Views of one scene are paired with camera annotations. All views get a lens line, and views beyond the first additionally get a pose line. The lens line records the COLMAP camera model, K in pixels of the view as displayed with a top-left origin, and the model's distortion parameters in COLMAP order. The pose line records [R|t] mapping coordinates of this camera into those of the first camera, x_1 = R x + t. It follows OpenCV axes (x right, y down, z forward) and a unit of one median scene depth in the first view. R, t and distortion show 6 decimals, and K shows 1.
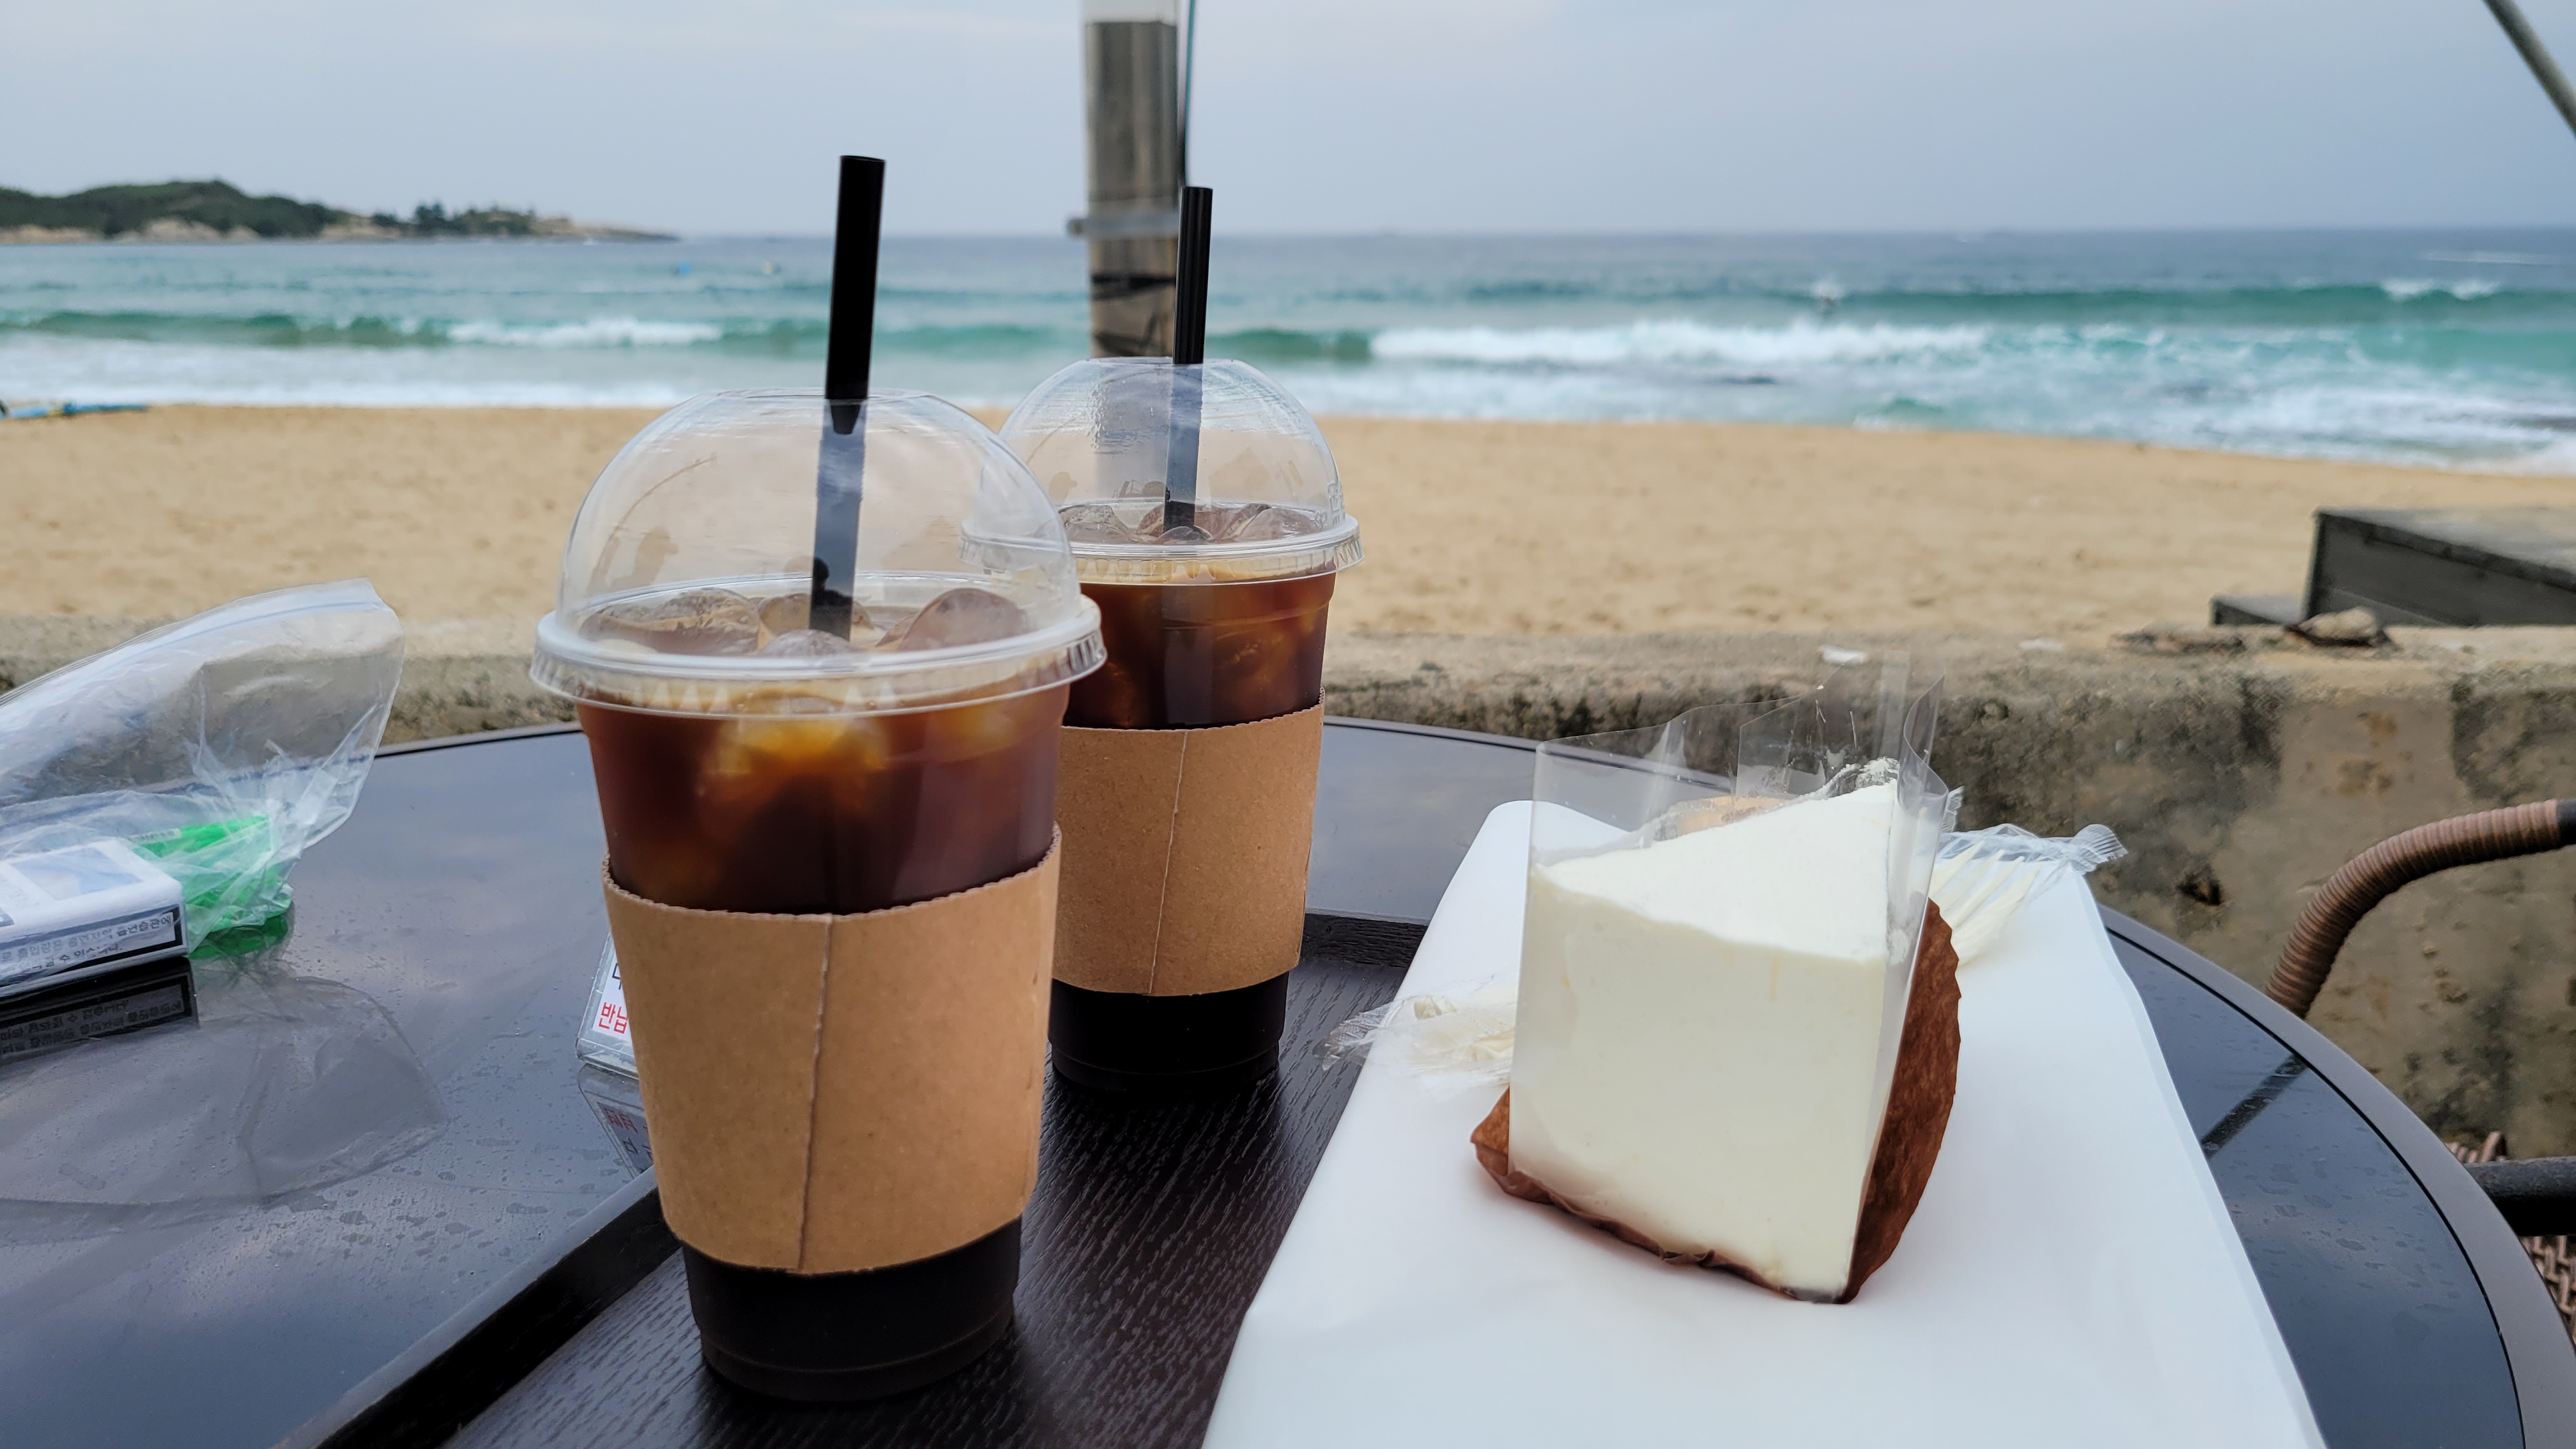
lens RADIAL K [[1992.7, 0, 1287.2], [0, 1992.7, 725.7], [0, 0, 1]] dist [0.023960, -0.014571]
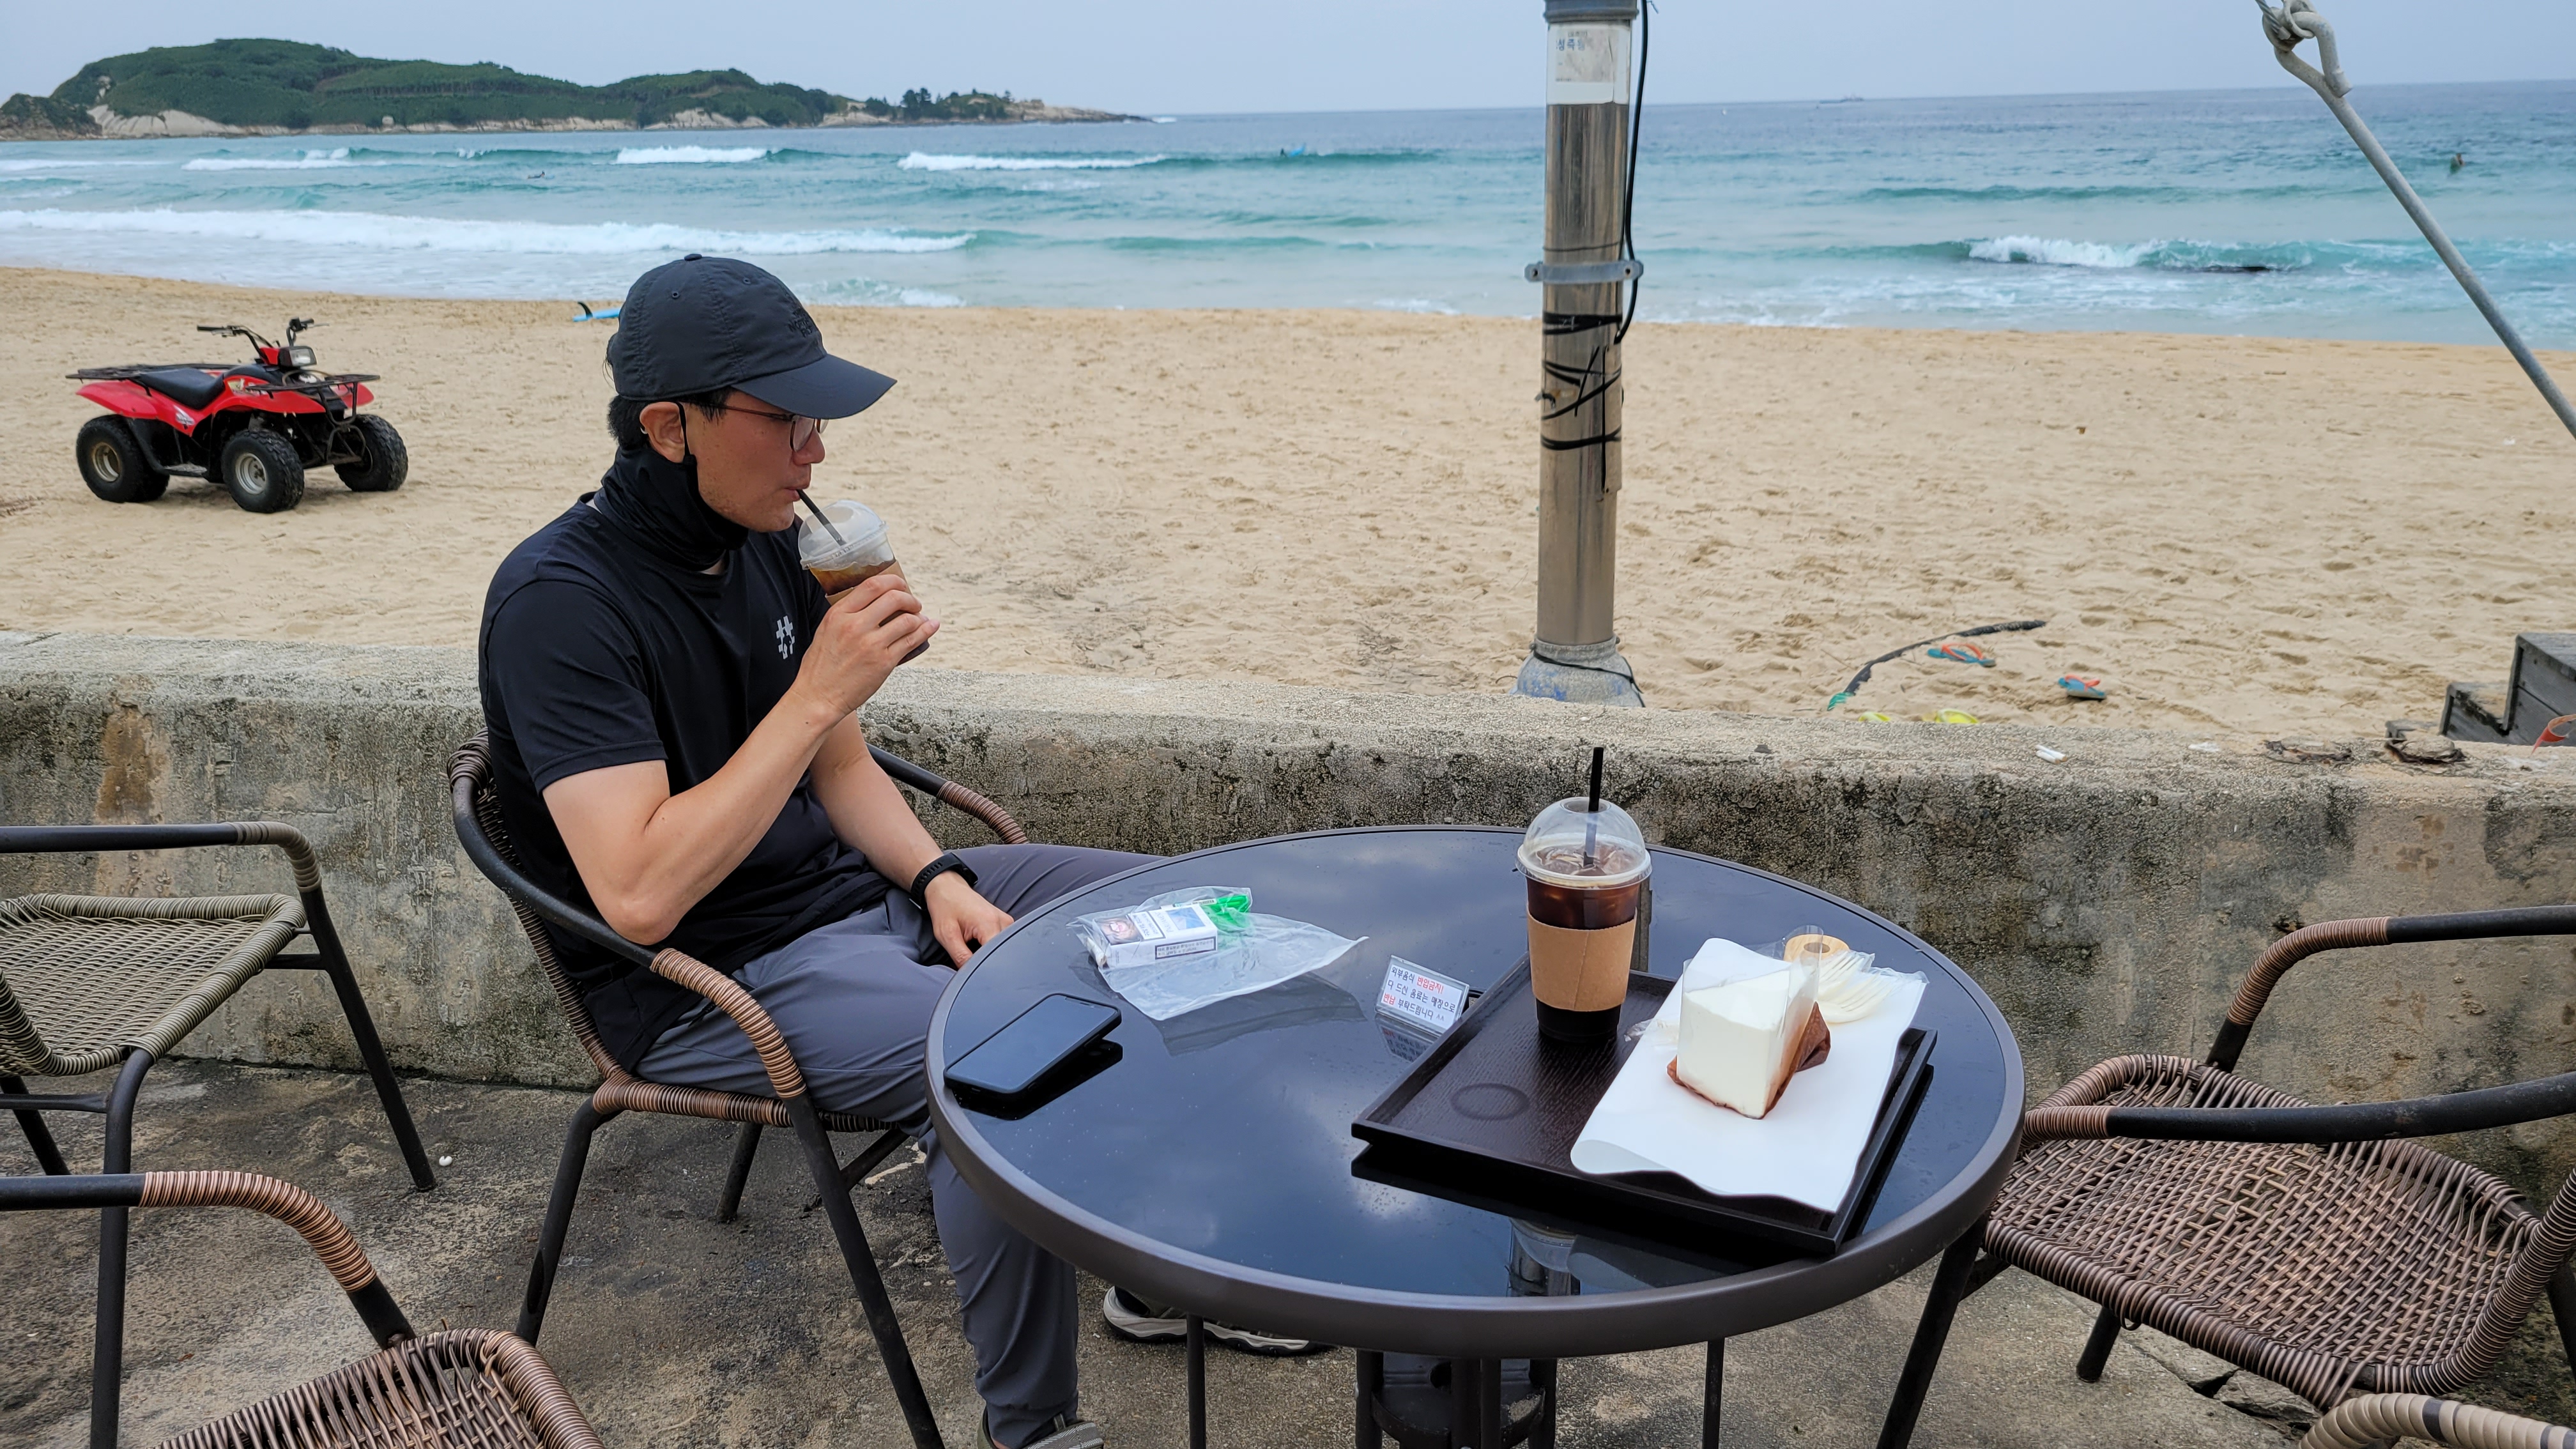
lens RADIAL K [[1992.7, 0, 1289.1], [0, 1992.7, 723.7], [0, 0, 1]] dist [0.023960, -0.014571]
pose [[0.976988, 0.046926, -0.208070, 0.034891], [-0.033738, 0.997217, 0.066484, -0.140734], [0.210611, -0.057934, 0.975852, -0.586241]]
